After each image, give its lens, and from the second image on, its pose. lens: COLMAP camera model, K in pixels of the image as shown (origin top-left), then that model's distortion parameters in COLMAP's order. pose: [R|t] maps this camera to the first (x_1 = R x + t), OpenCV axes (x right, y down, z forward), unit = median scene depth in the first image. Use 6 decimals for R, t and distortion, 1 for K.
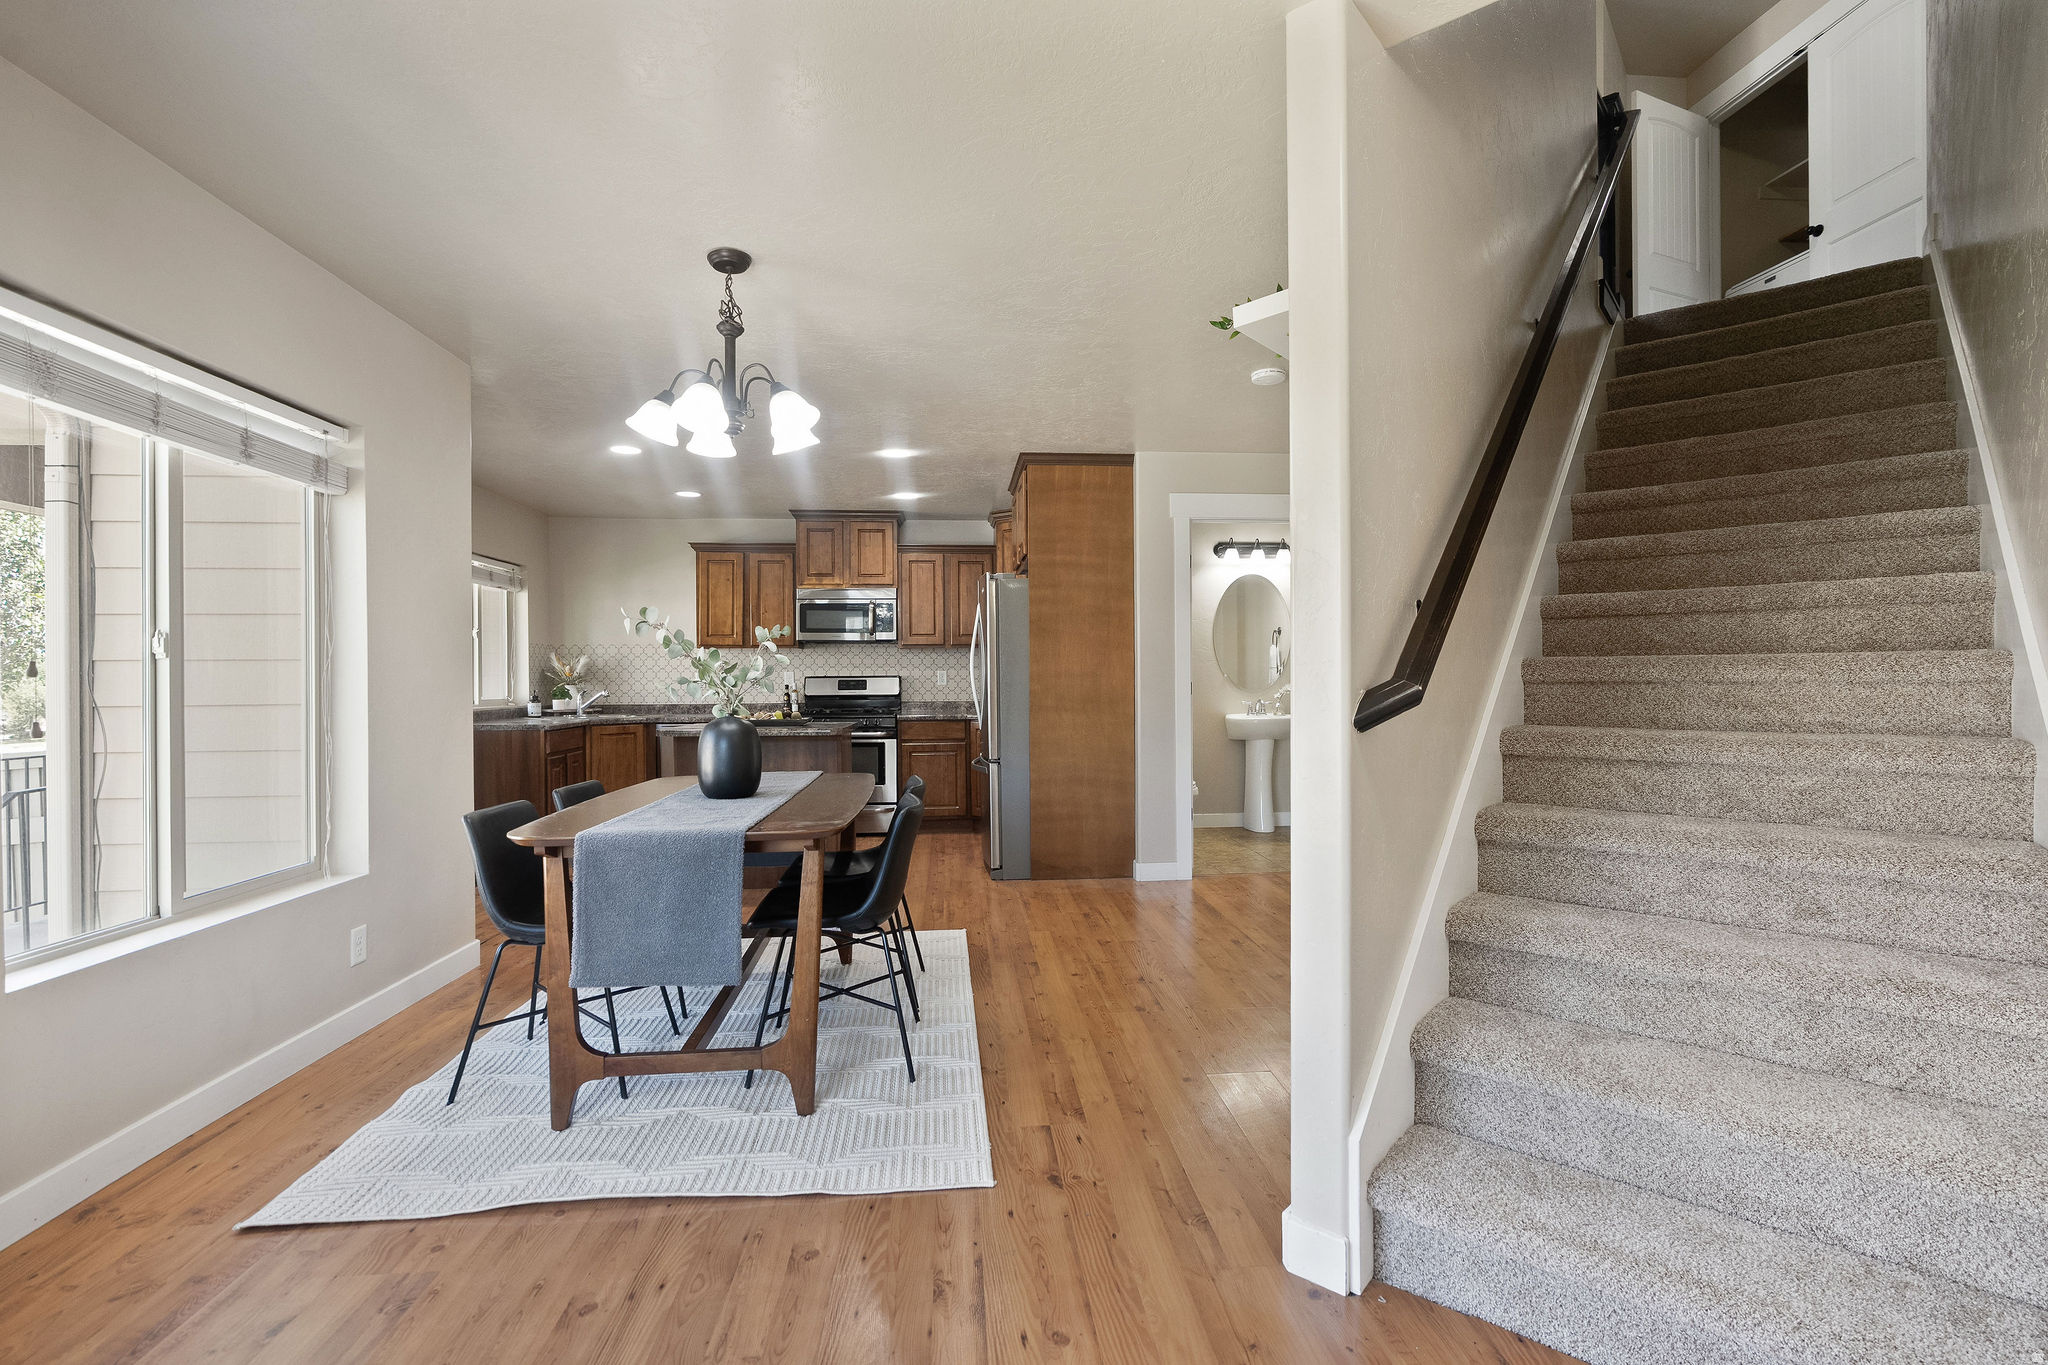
lens RADIAL K [[930.8, 0, 1028.9], [0, 930.8, 683.1], [0, 0, 1]] dist [-0.008276, 0.001450]
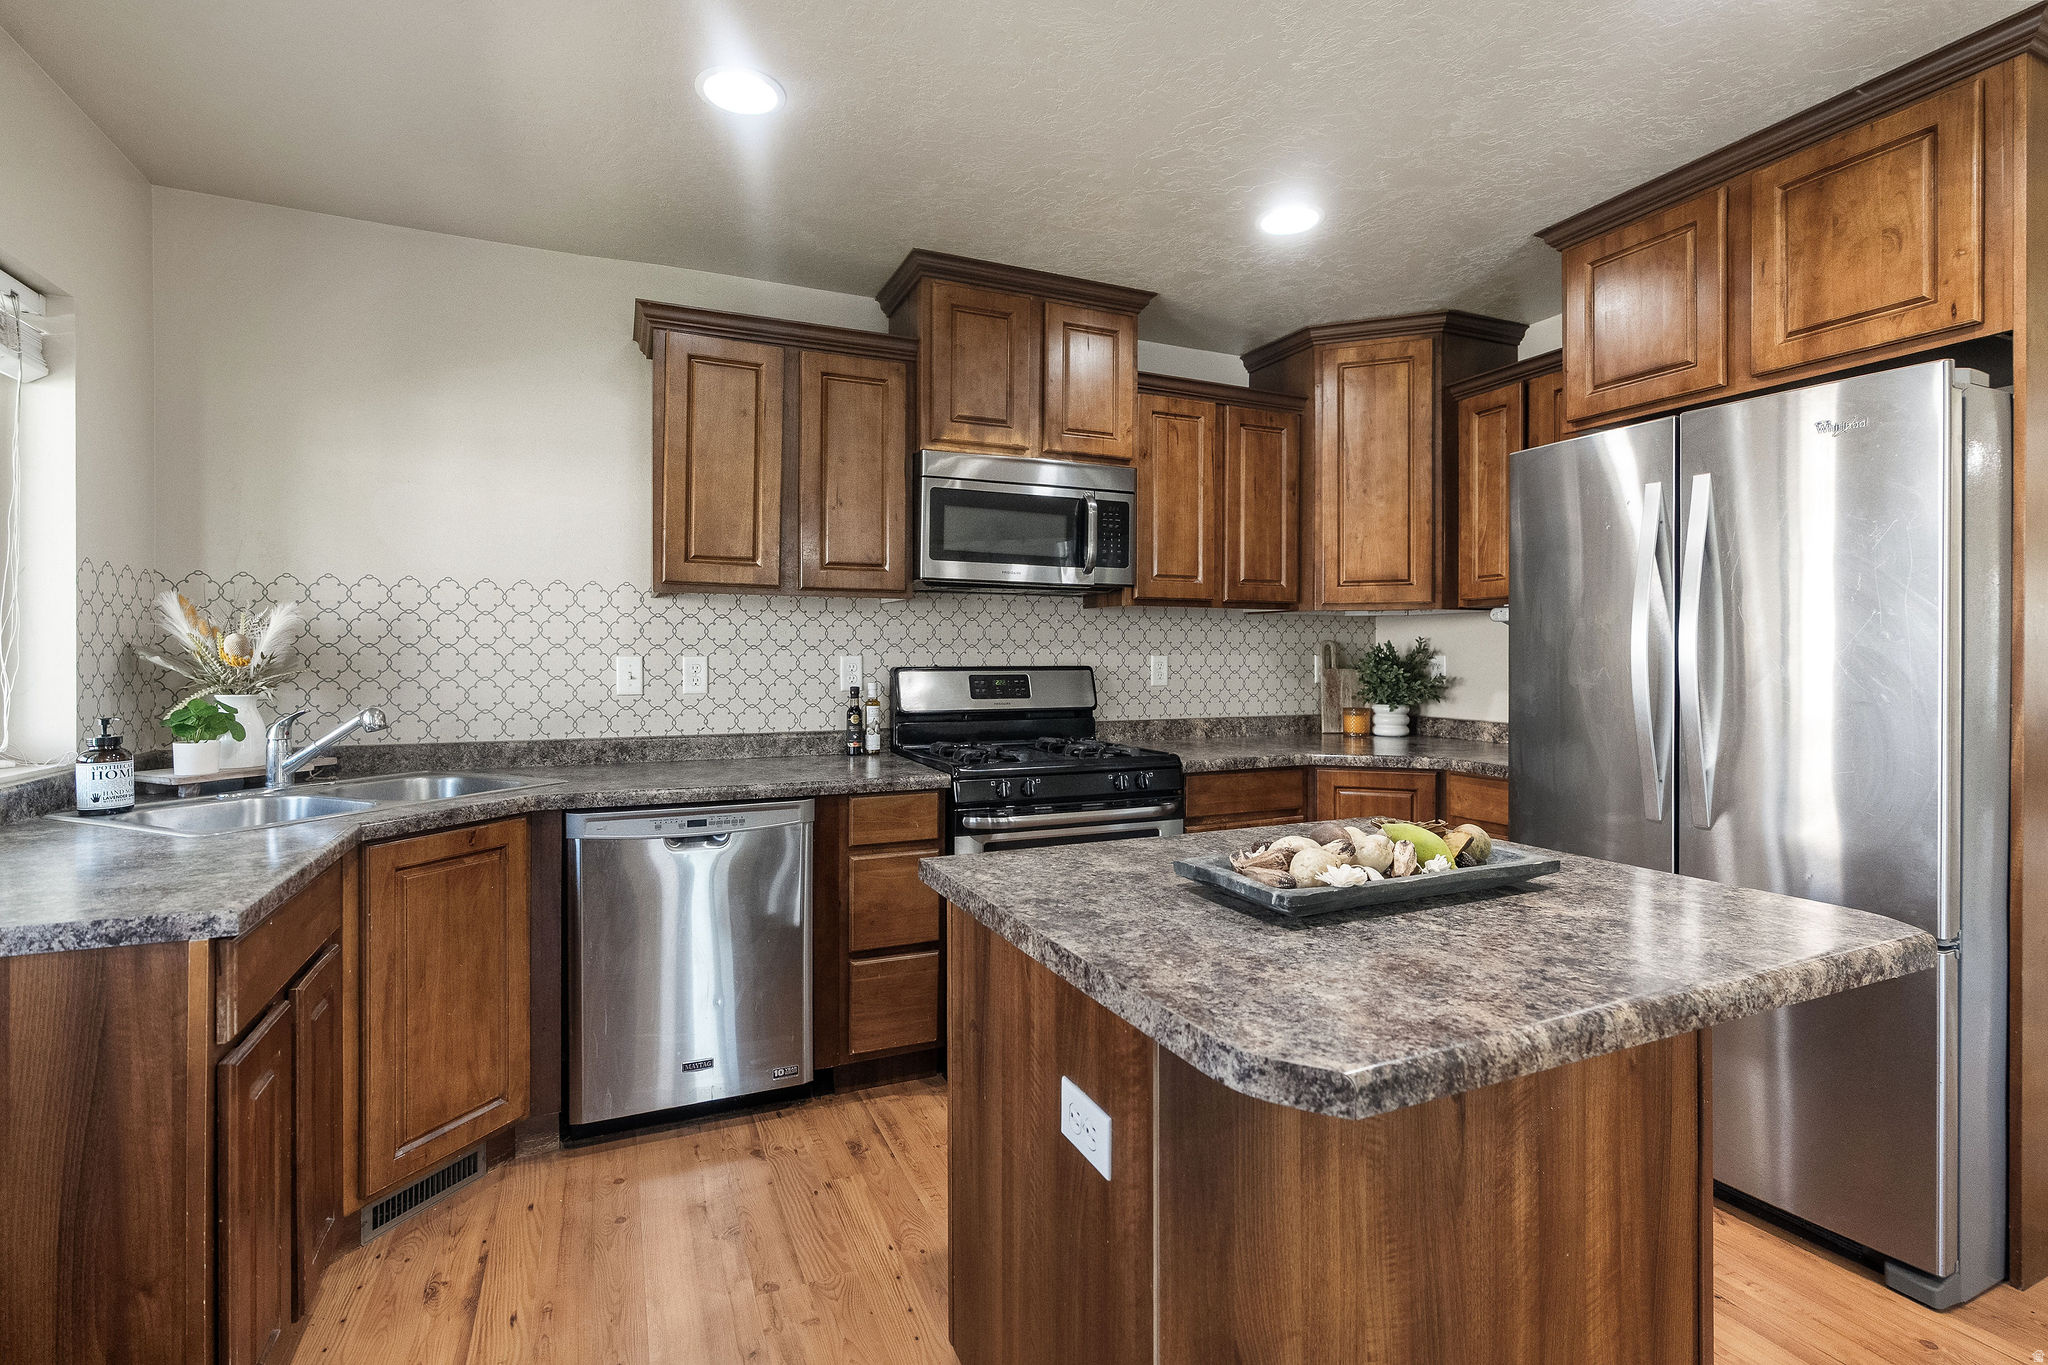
lens RADIAL K [[930.8, 0, 1015.9], [0, 930.8, 658.8], [0, 0, 1]] dist [-0.008276, 0.001450]
pose [[0.946716, 0.005721, 0.322020, -0.429554], [-0.004347, 0.999978, -0.004988, -0.012066], [-0.322041, 0.003322, 0.946720, 0.766092]]
